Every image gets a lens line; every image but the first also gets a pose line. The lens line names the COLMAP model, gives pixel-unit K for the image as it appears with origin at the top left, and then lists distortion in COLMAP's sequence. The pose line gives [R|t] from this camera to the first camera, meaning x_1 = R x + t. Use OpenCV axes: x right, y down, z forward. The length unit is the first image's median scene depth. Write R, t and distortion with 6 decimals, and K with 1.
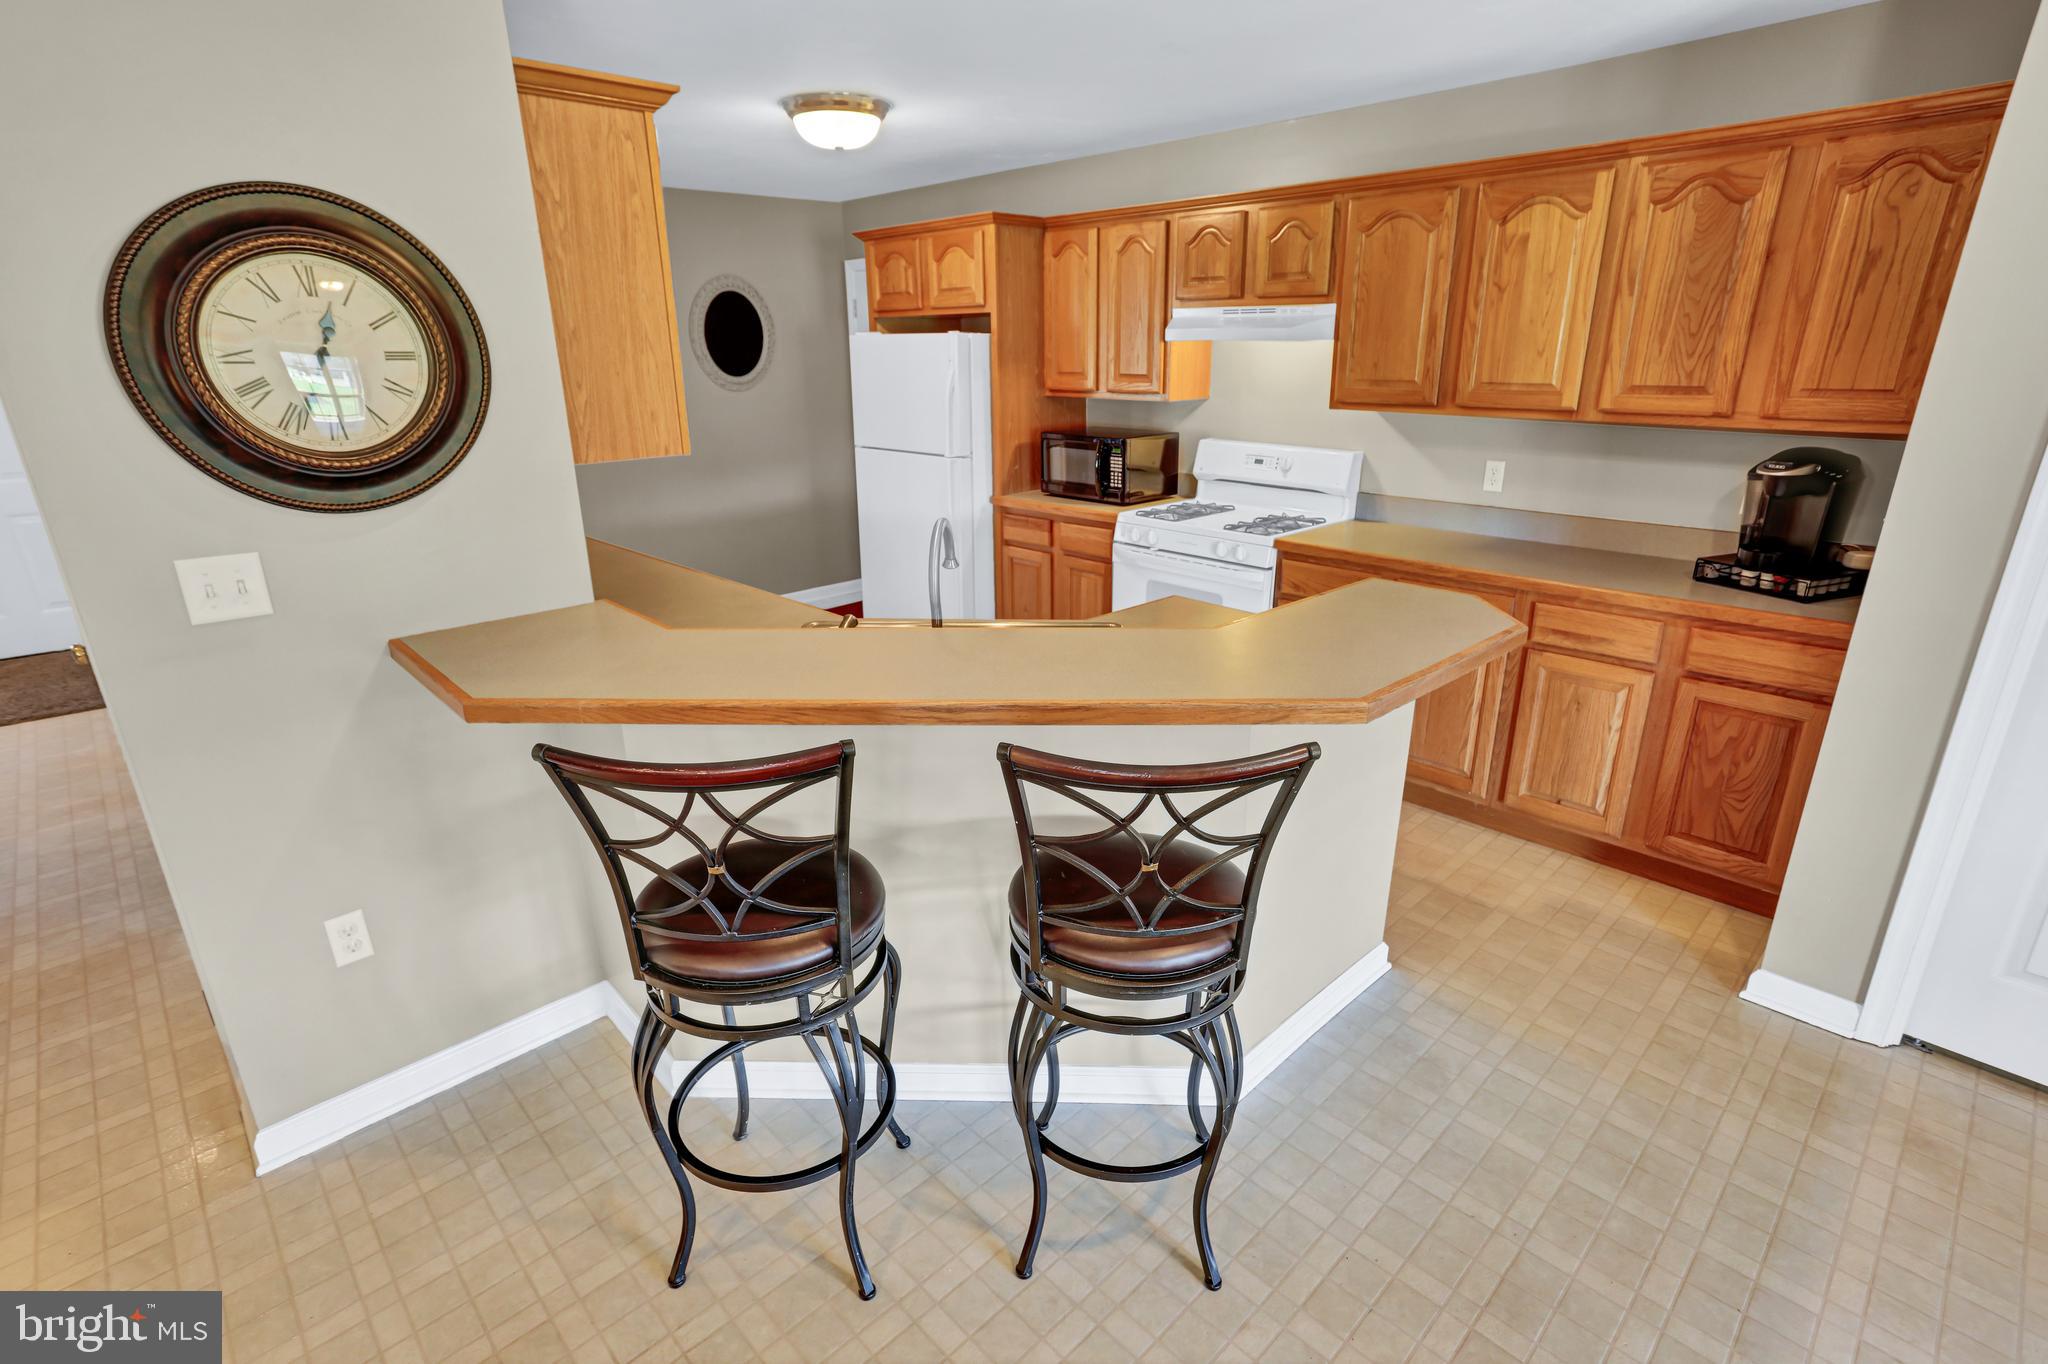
lens RADIAL K [[984.5, 0, 1046.6], [0, 984.5, 674.3], [0, 0, 1]] dist [-0.035893, 0.028075]
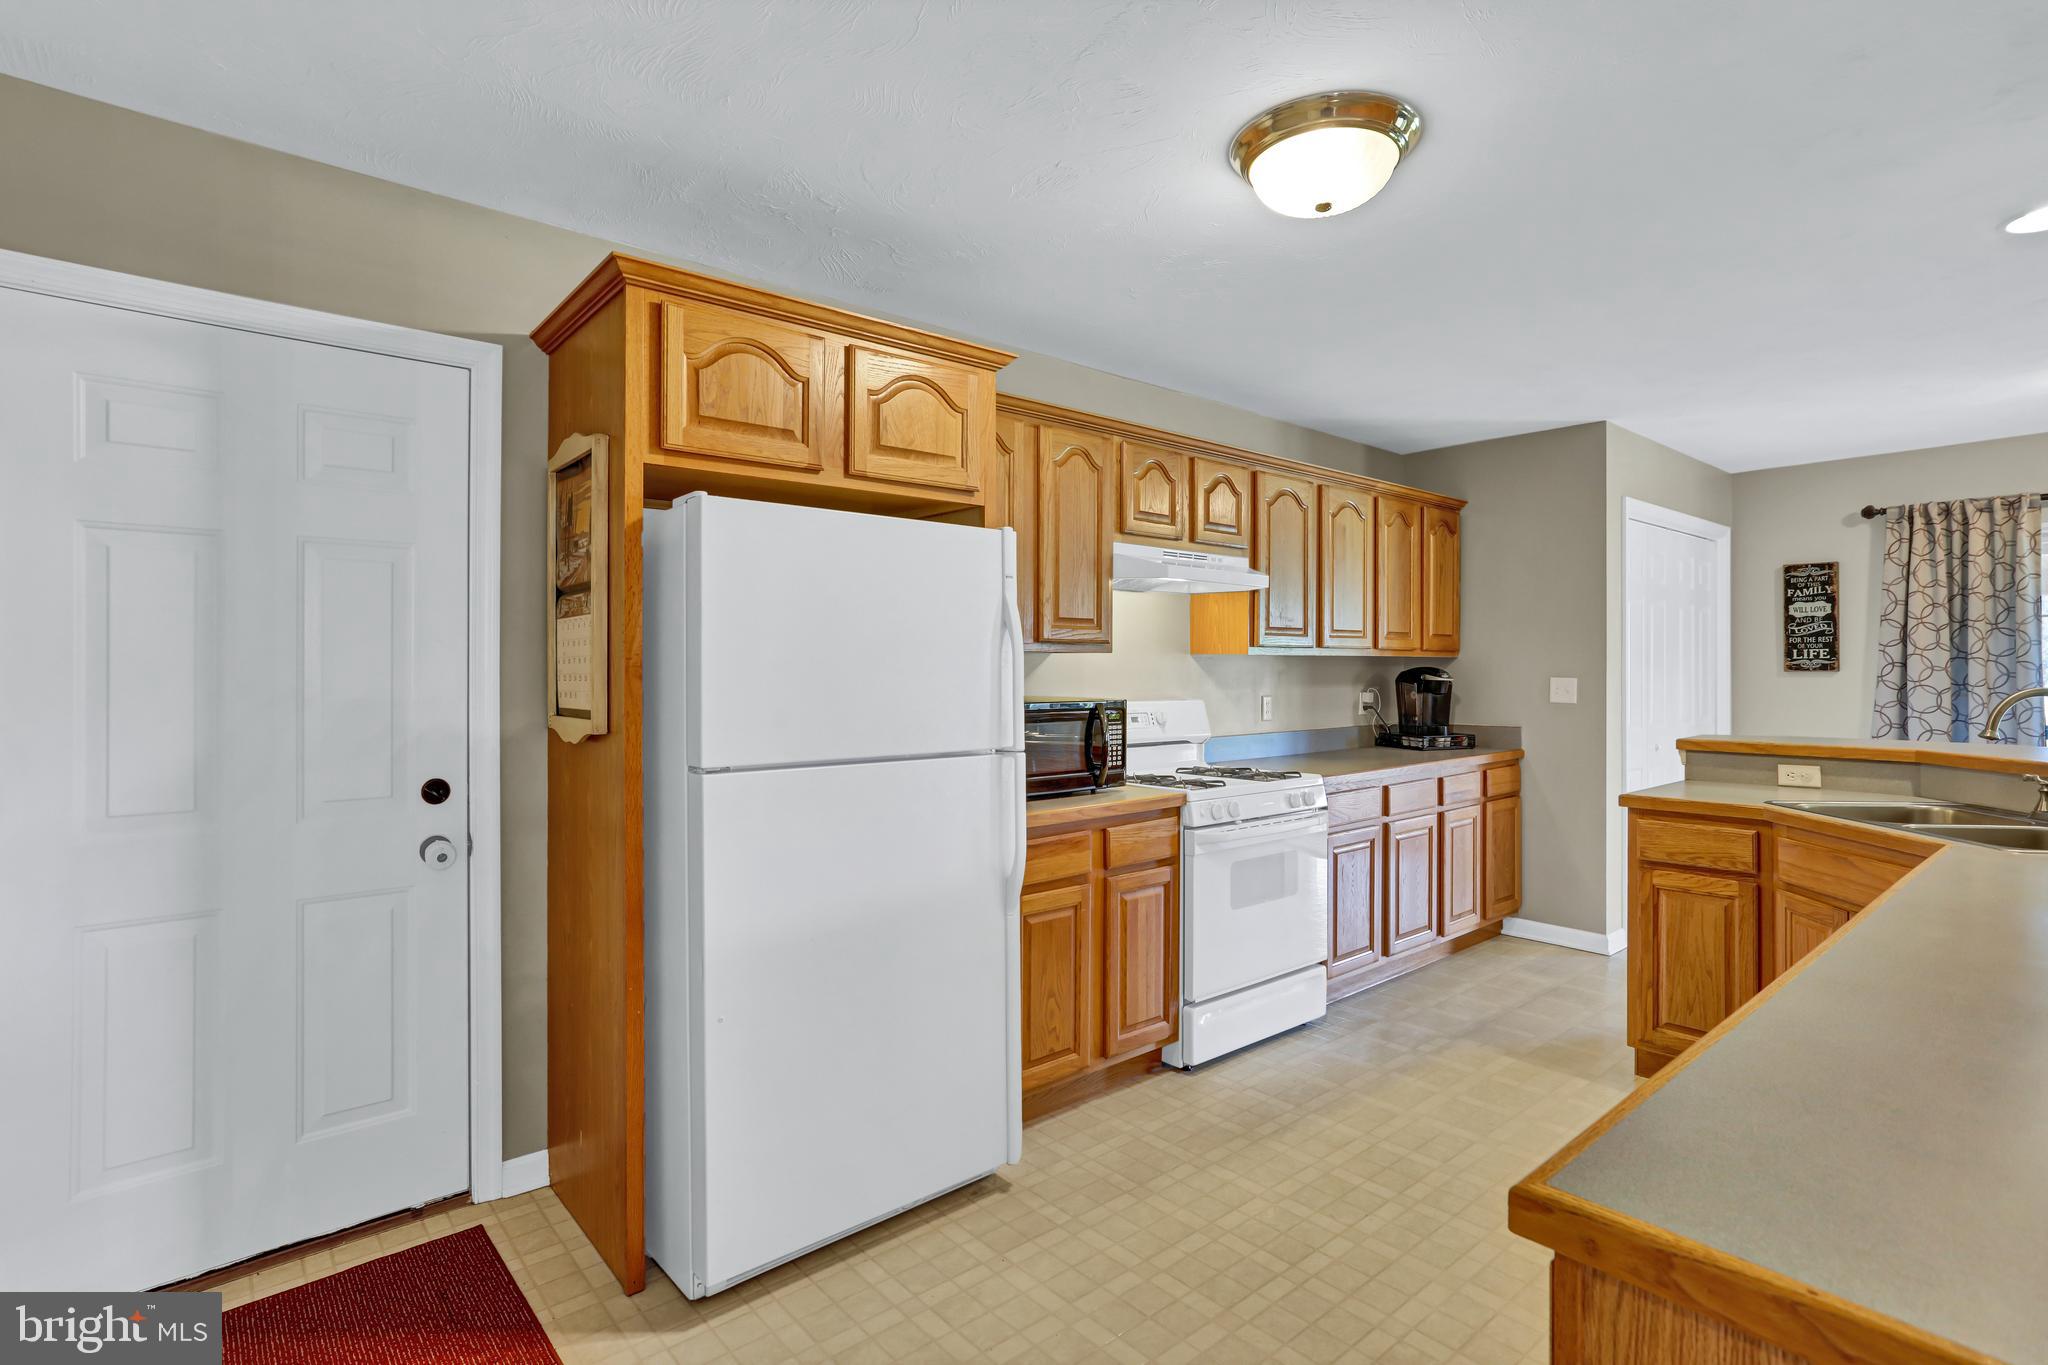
lens RADIAL K [[1003.1, 0, 1053.6], [0, 1003.1, 673.3], [0, 0, 1]] dist [0.000081, 0.012985]
pose [[0.048079, 0.005683, 0.998827, -1.016355], [0.319370, 0.947403, -0.020764, -0.385815], [-0.946410, 0.319993, 0.043735, 1.510626]]
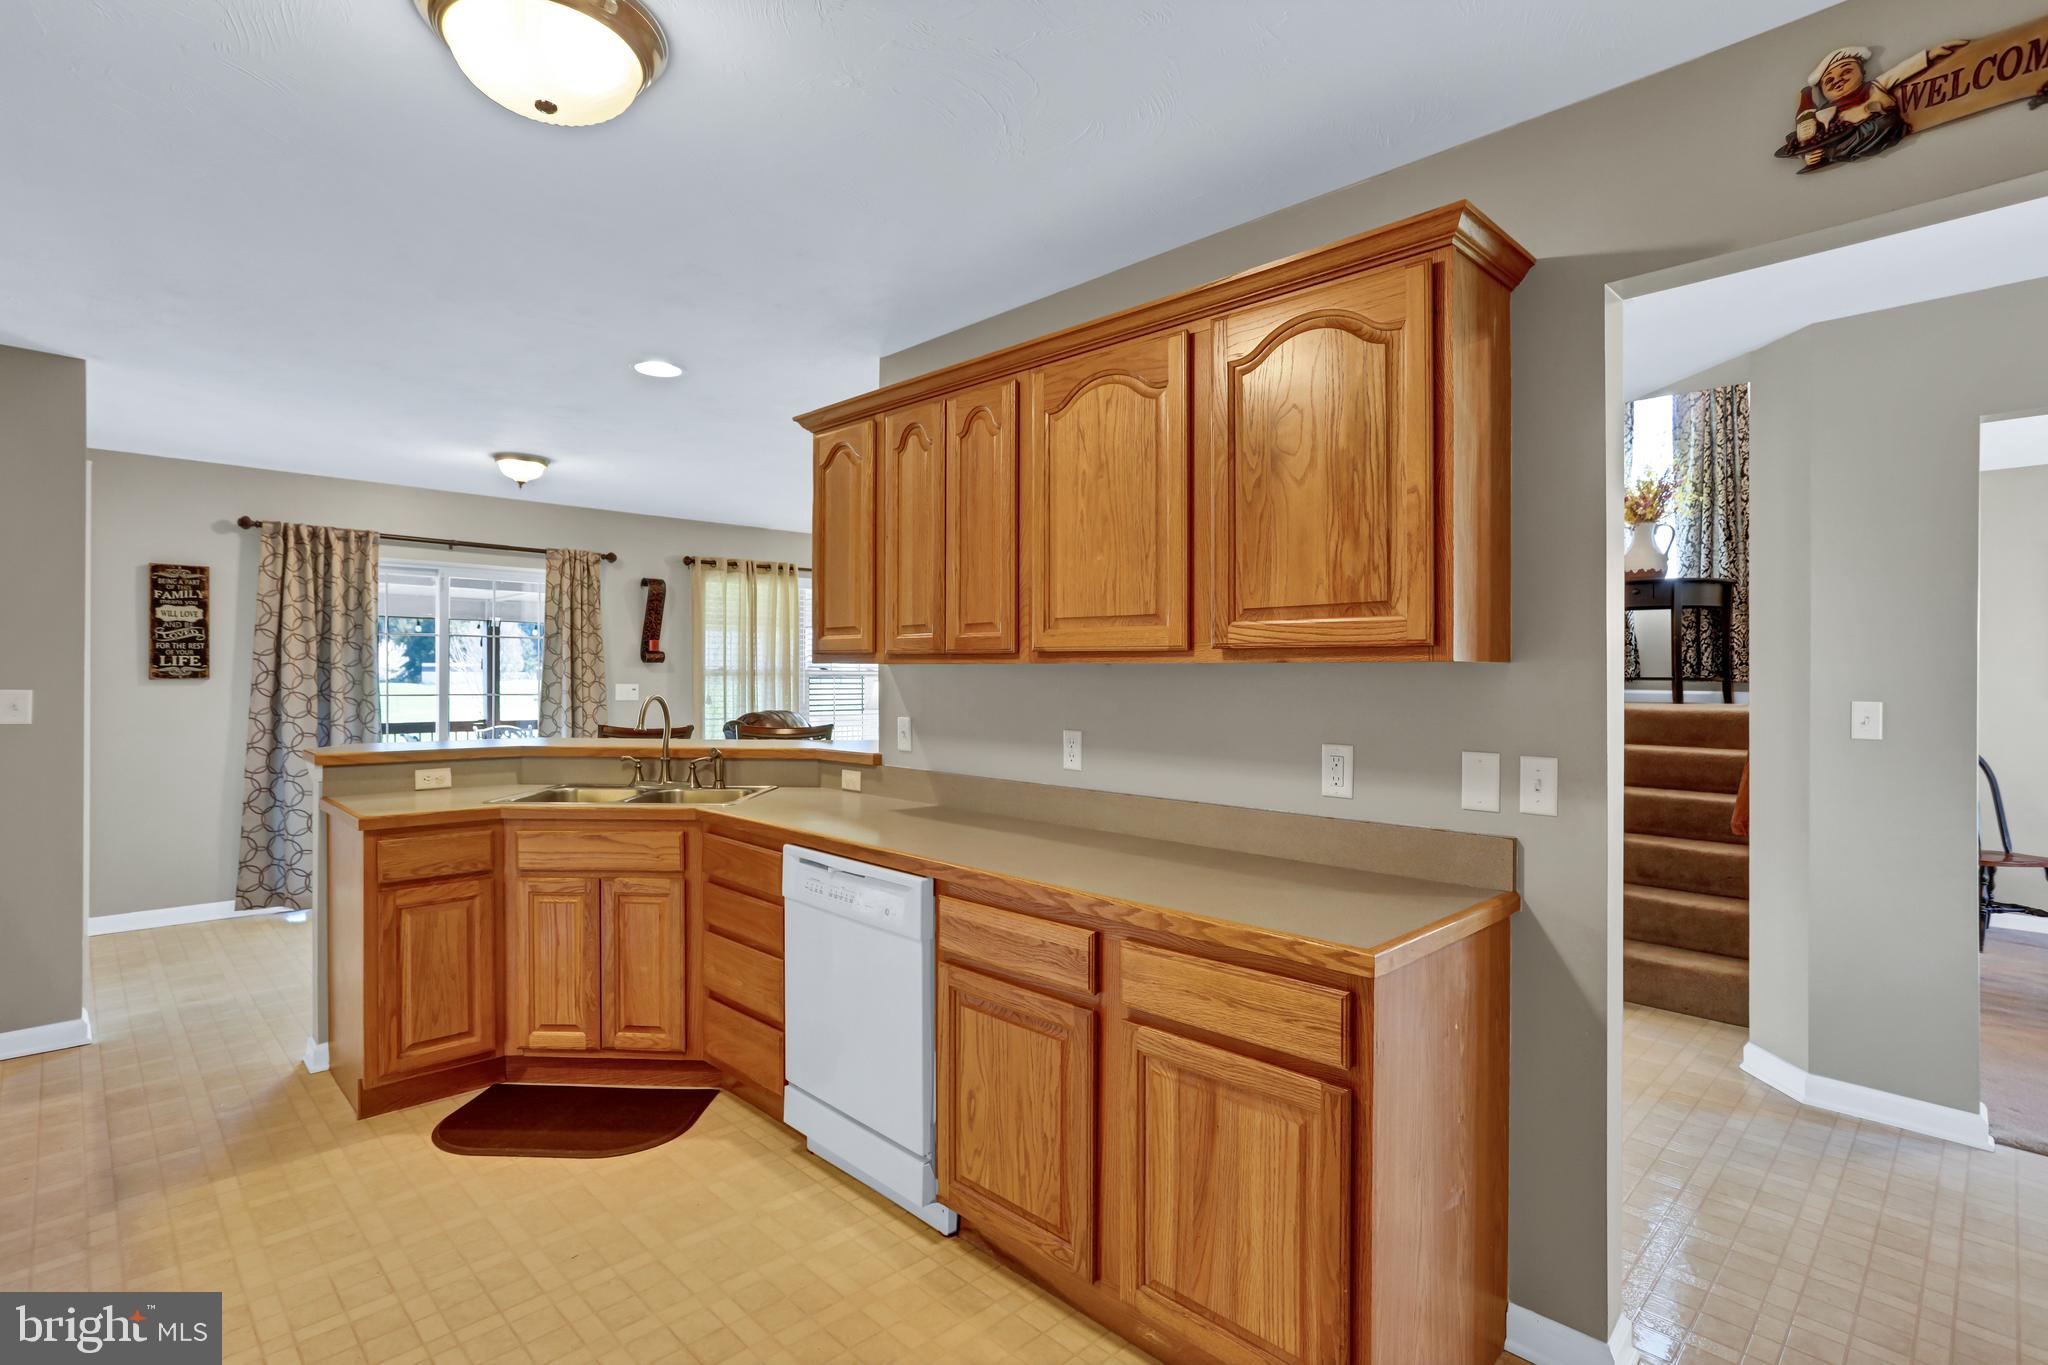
lens RADIAL K [[994.5, 0, 1022.4], [0, 994.5, 669.5], [0, 0, 1]] dist [-0.041028, 0.028084]
pose [[-0.999984, 0.005296, -0.001754, -0.540410], [0.004483, 0.949892, 0.312546, -0.530711], [0.003321, 0.312534, -0.949901, 1.906430]]
